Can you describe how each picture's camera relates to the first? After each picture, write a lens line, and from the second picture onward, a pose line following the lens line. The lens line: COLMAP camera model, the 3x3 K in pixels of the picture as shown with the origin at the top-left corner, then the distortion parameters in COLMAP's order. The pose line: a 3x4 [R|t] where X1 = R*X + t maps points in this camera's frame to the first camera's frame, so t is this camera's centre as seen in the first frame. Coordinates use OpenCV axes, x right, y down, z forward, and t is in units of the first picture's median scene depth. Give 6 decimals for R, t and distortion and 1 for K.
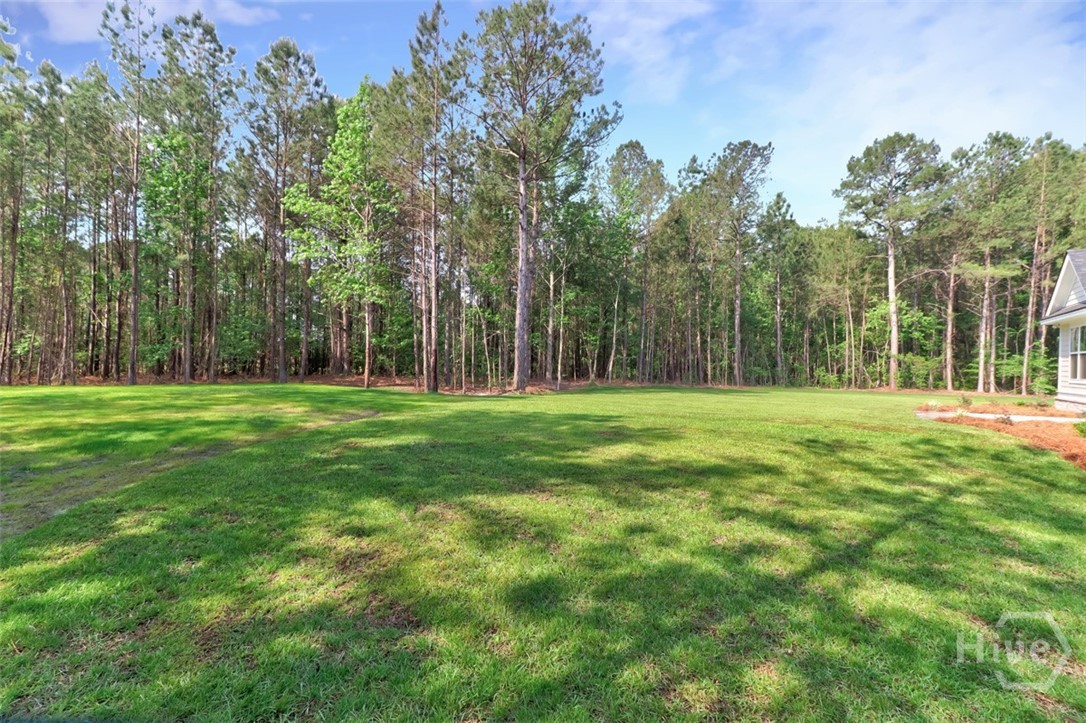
lens RADIAL K [[511.0, 0, 541.2], [0, 511.0, 358.4], [0, 0, 1]] dist [0.021765, -0.001652]
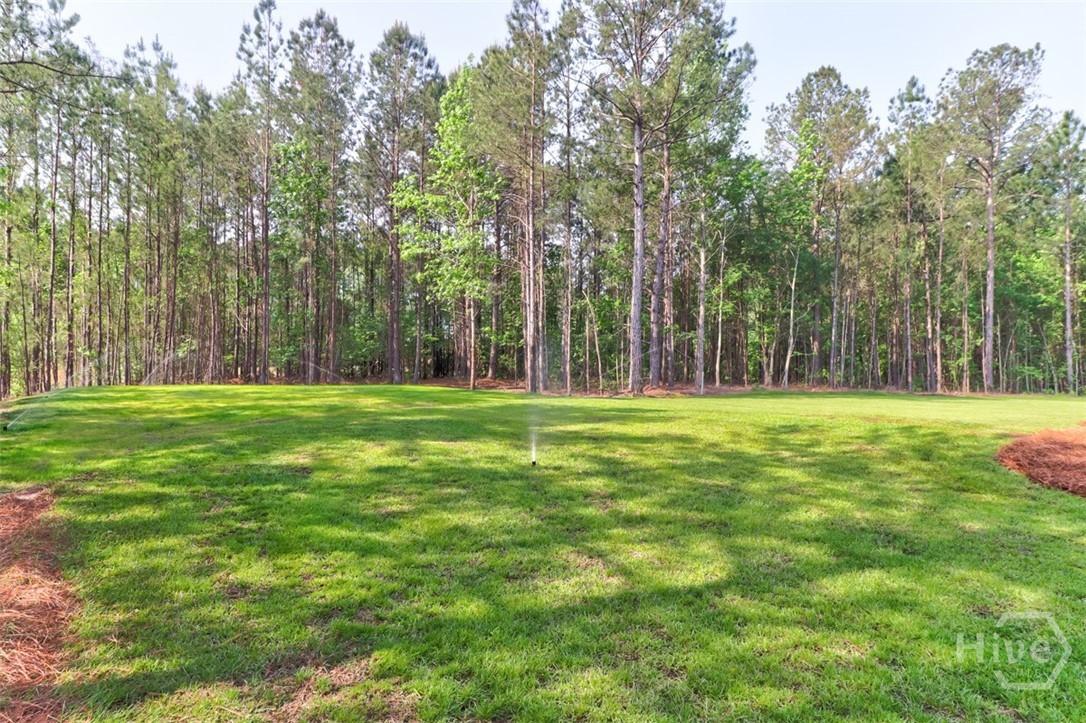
lens RADIAL K [[654.6, 0, 543.8], [0, 654.6, 361.3], [0, 0, 1]] dist [-0.001342, -0.002687]
pose [[0.960021, -0.009790, -0.279758, 0.089581], [0.010920, 0.999937, 0.002481, 0.004200], [0.279716, -0.005437, 0.960067, -0.082343]]
